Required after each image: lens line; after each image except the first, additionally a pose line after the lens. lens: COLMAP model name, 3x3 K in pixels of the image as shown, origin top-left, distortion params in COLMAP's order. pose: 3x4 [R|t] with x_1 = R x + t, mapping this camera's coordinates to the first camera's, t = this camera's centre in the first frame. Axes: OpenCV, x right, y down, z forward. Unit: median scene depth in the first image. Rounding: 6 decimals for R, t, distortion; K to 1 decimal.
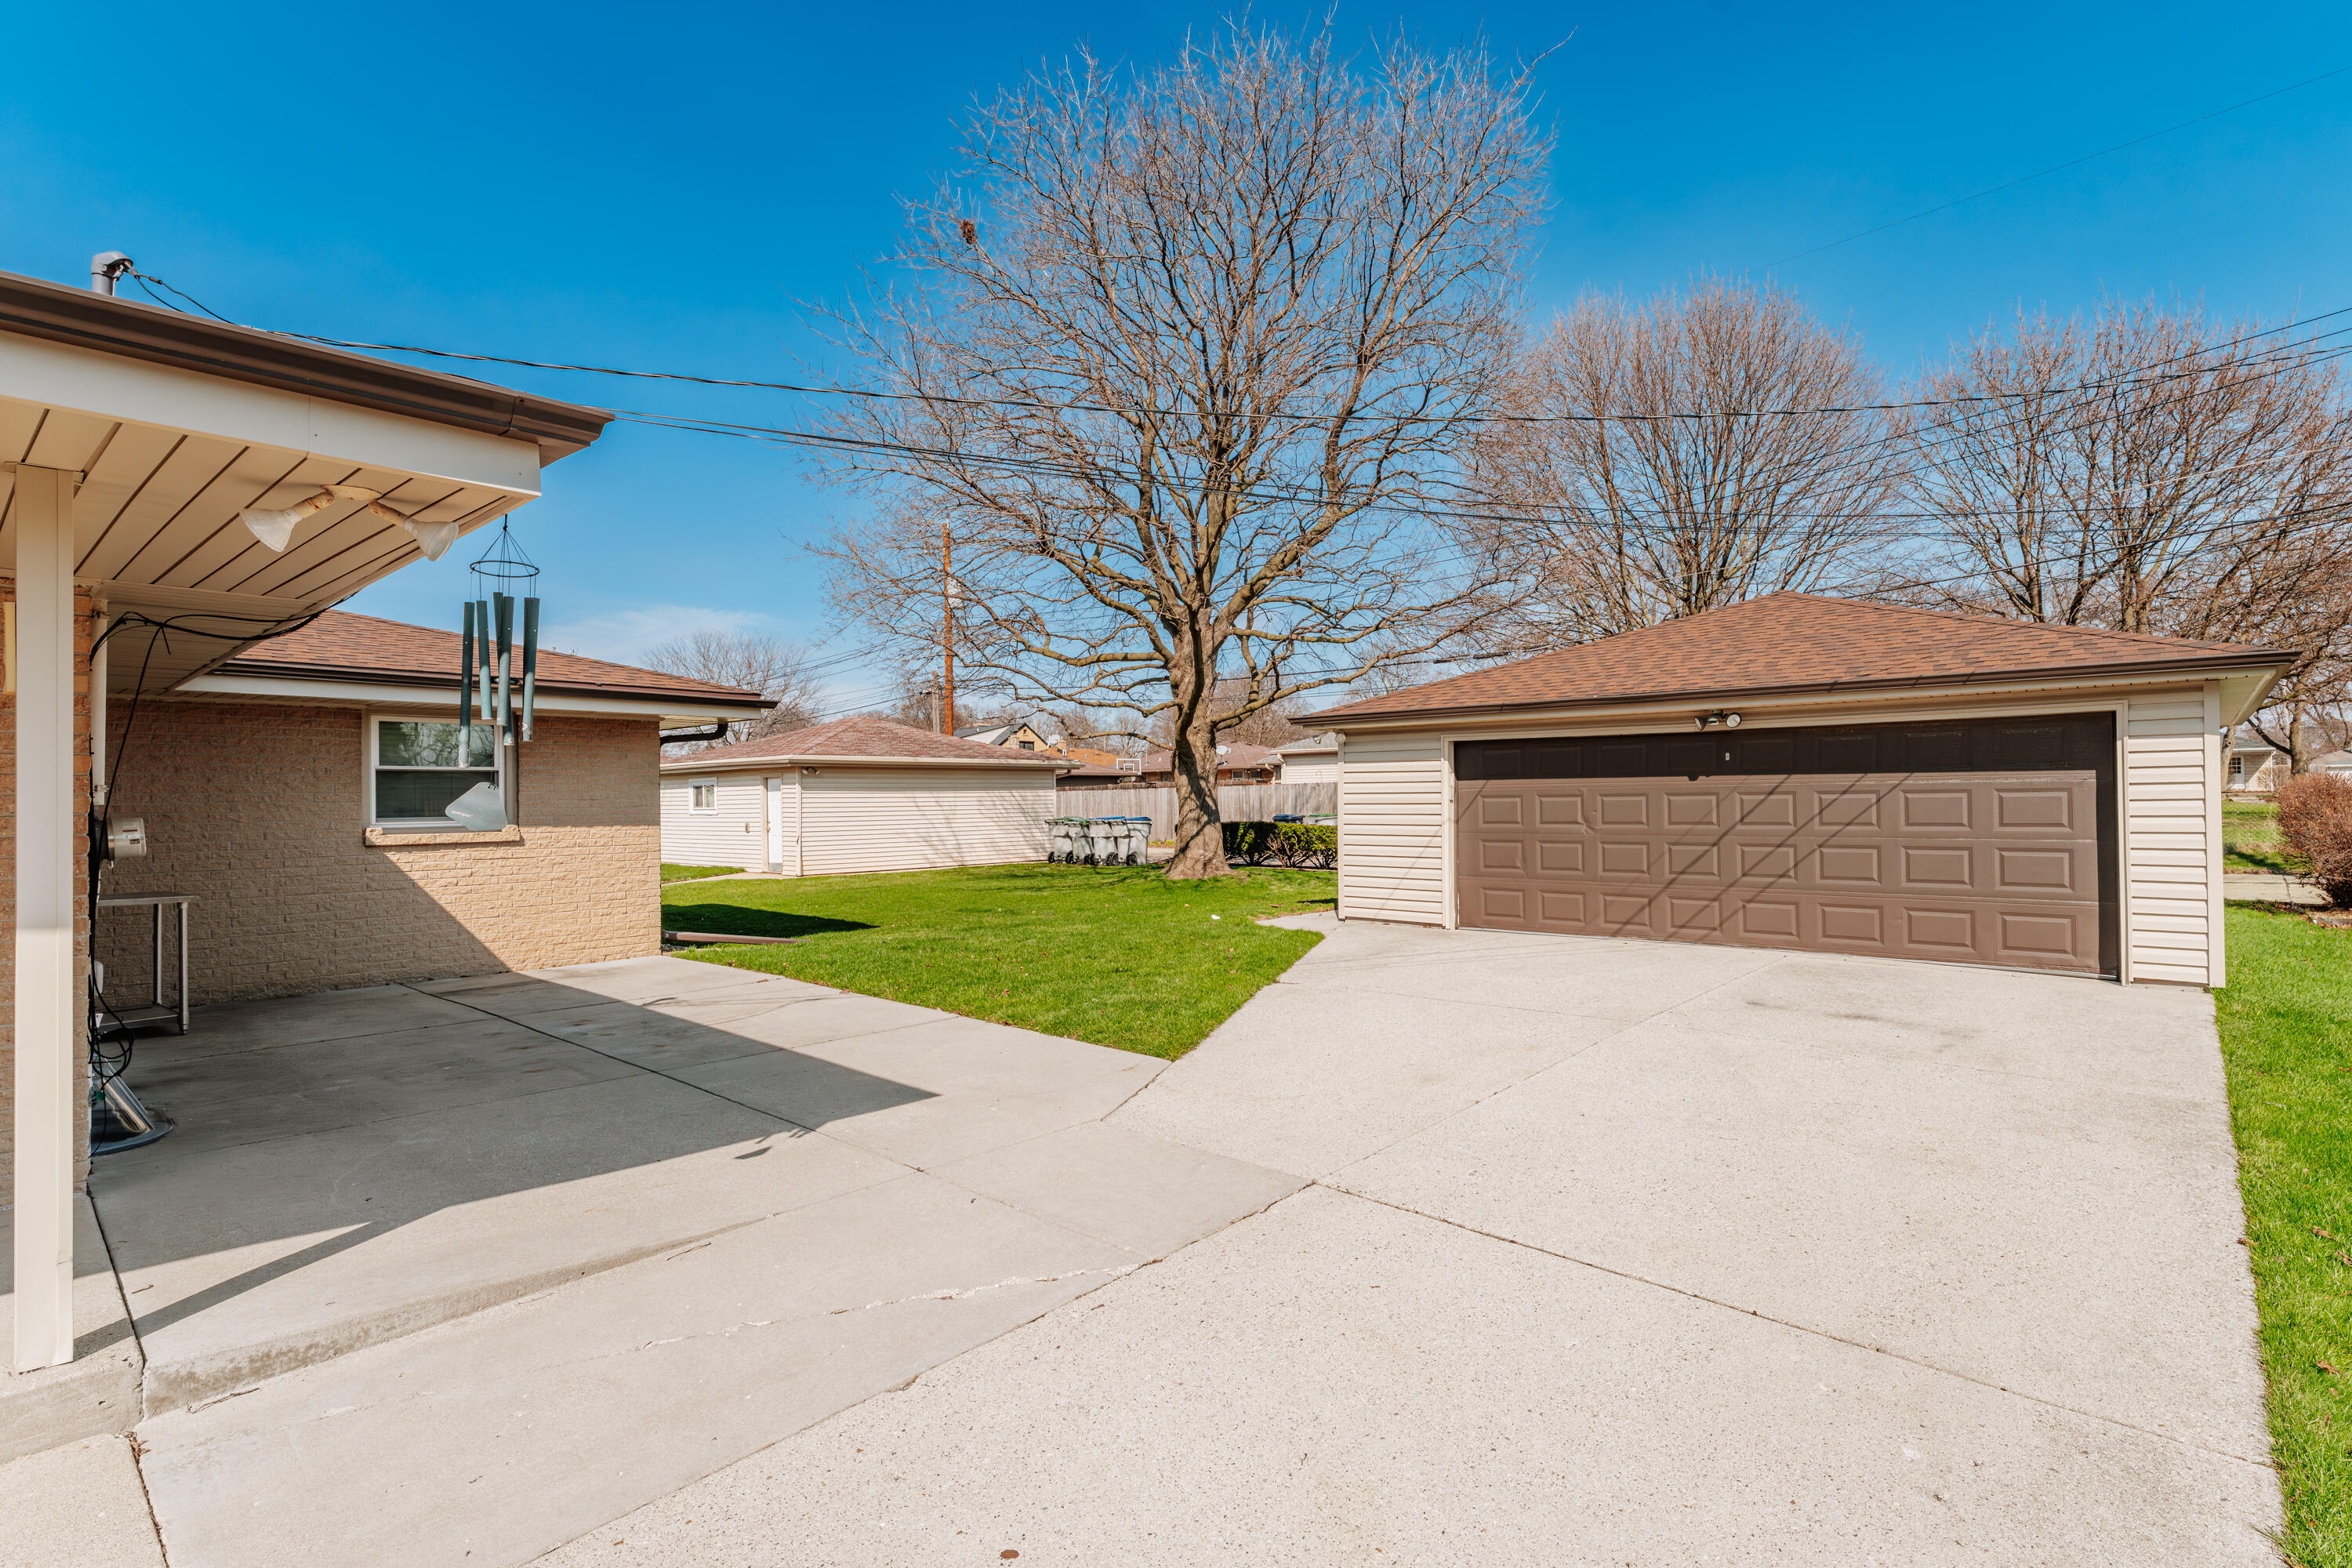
lens RADIAL K [[1156.3, 0, 1260.2], [0, 1156.3, 787.0], [0, 0, 1]] dist [-0.000775, -0.000026]
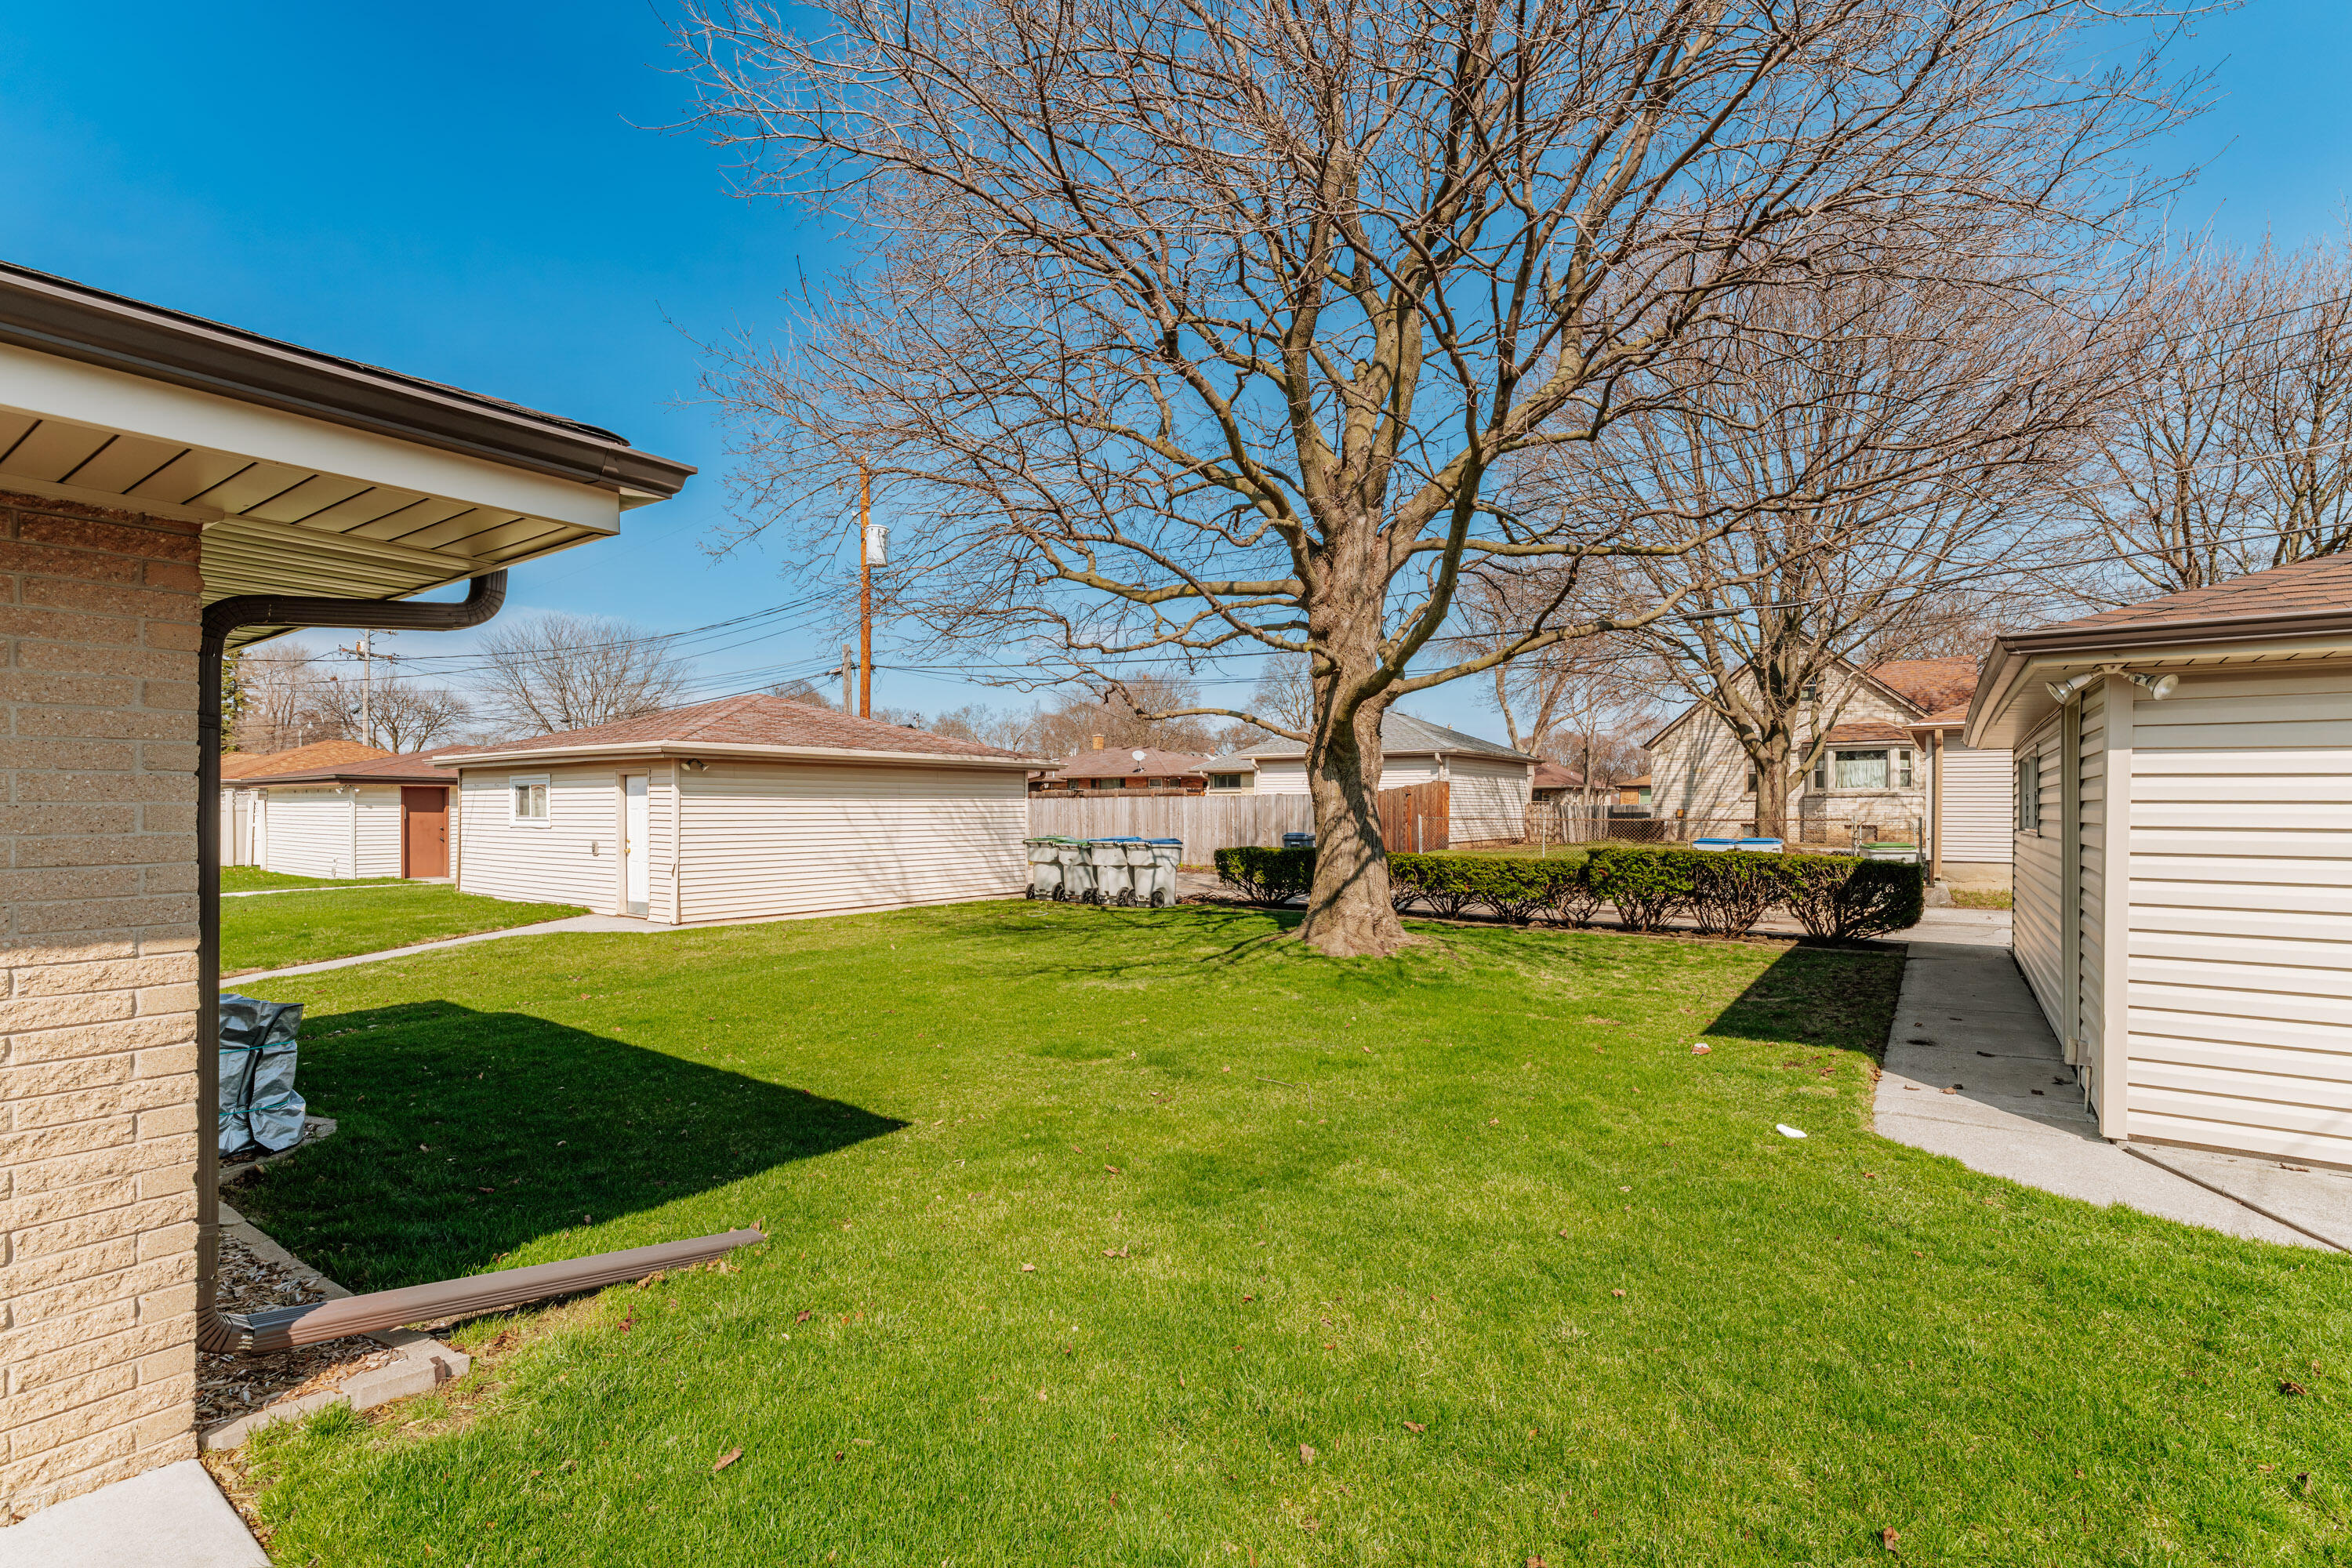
lens RADIAL K [[1058.9, 0, 1175.5], [0, 1058.9, 811.5], [0, 0, 1]] dist [-0.000588, -0.000121]
pose [[0.996877, 0.013365, 0.077835, -0.149626], [-0.014519, 0.999793, 0.014282, -0.000276], [-0.077628, -0.015367, 0.996864, 0.347044]]
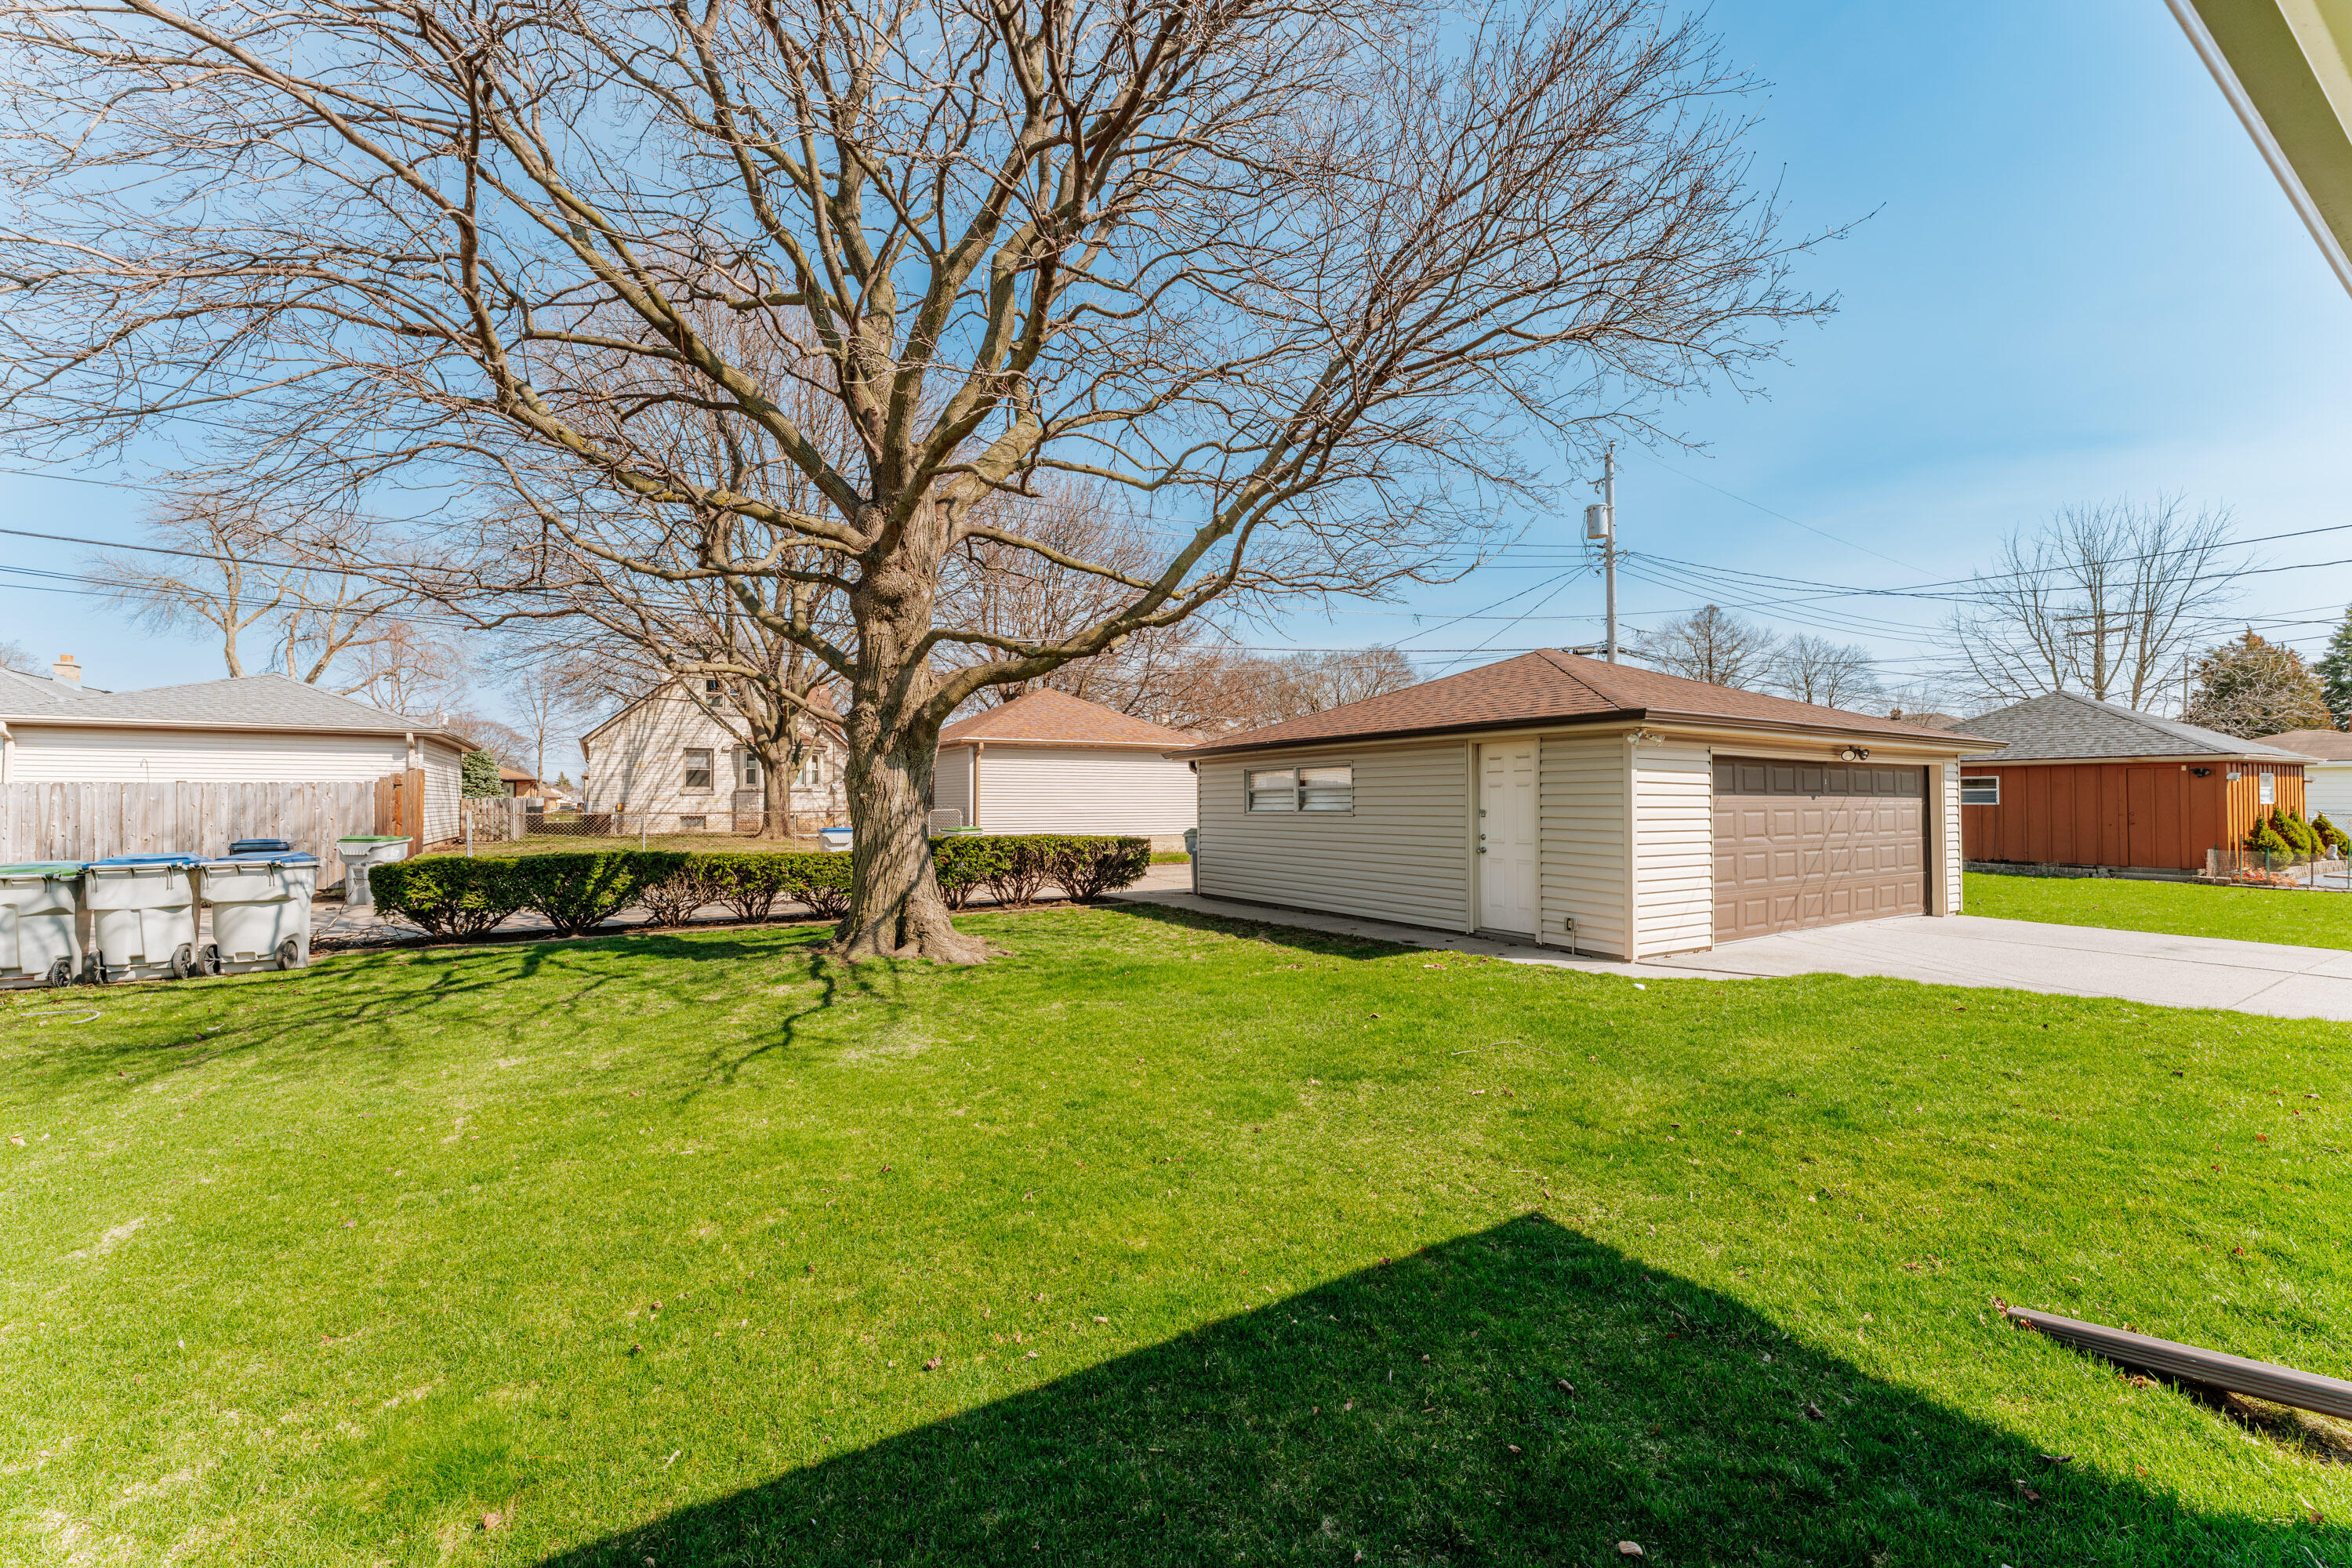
lens RADIAL K [[948.0, 0, 1176.0], [0, 948.0, 784.0], [0, 0, 1]] dist [0.001546, 0.000195]
pose [[0.291679, 0.028839, 0.956081, -0.346649], [-0.012001, 0.999577, -0.026490, 0.005497], [-0.956441, -0.003747, 0.291902, 0.578194]]
